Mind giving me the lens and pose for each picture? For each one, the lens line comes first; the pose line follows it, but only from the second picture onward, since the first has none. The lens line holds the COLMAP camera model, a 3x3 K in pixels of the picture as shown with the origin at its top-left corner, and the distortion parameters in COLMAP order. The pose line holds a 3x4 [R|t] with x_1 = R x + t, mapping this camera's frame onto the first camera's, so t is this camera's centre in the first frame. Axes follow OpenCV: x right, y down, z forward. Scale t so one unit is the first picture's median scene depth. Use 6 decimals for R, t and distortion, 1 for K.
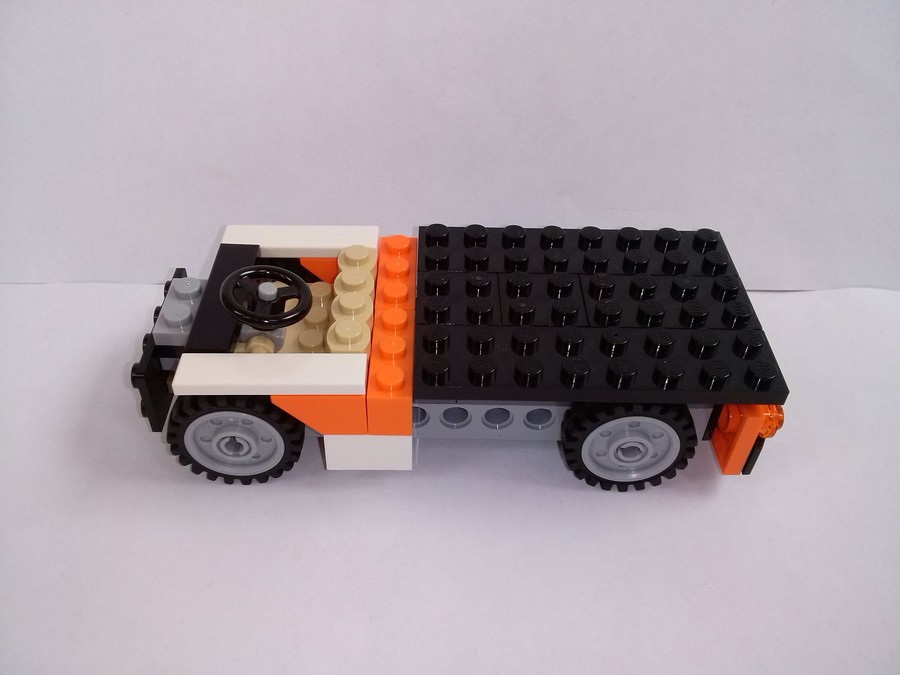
lens RADIAL K [[799.4, 0, 450.0], [0, 799.4, 337.5], [0, 0, 1]] dist [0.088450, -0.001203]
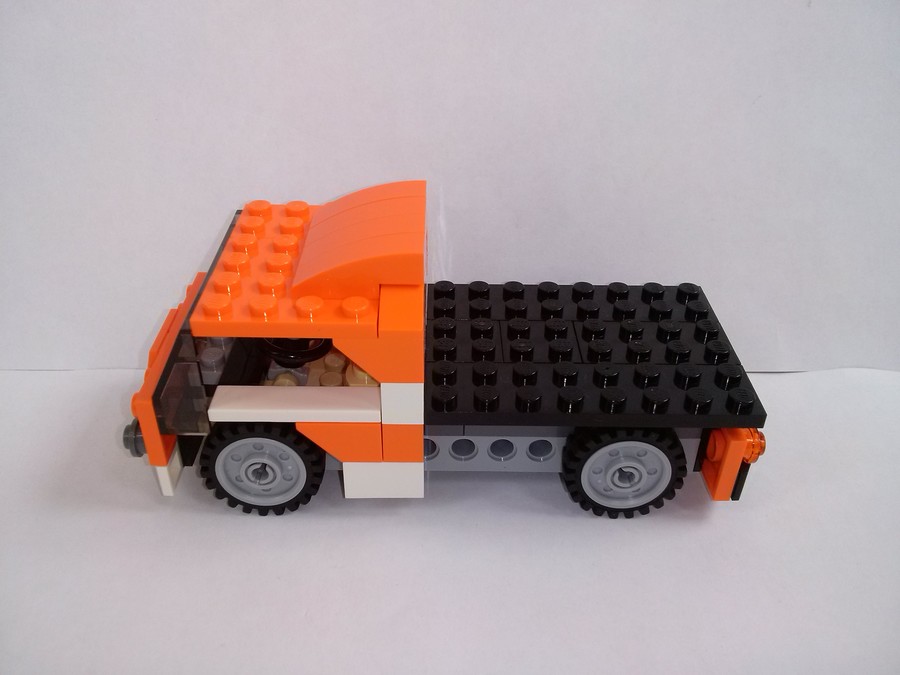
lens RADIAL K [[799.4, 0, 450.0], [0, 799.4, 337.5], [0, 0, 1]] dist [0.088450, -0.001203]
pose [[0.999866, -0.013643, -0.009064, 0.000844], [0.012291, 0.990719, -0.135367, 0.097226], [0.010827, 0.135237, 0.990754, -0.097594]]
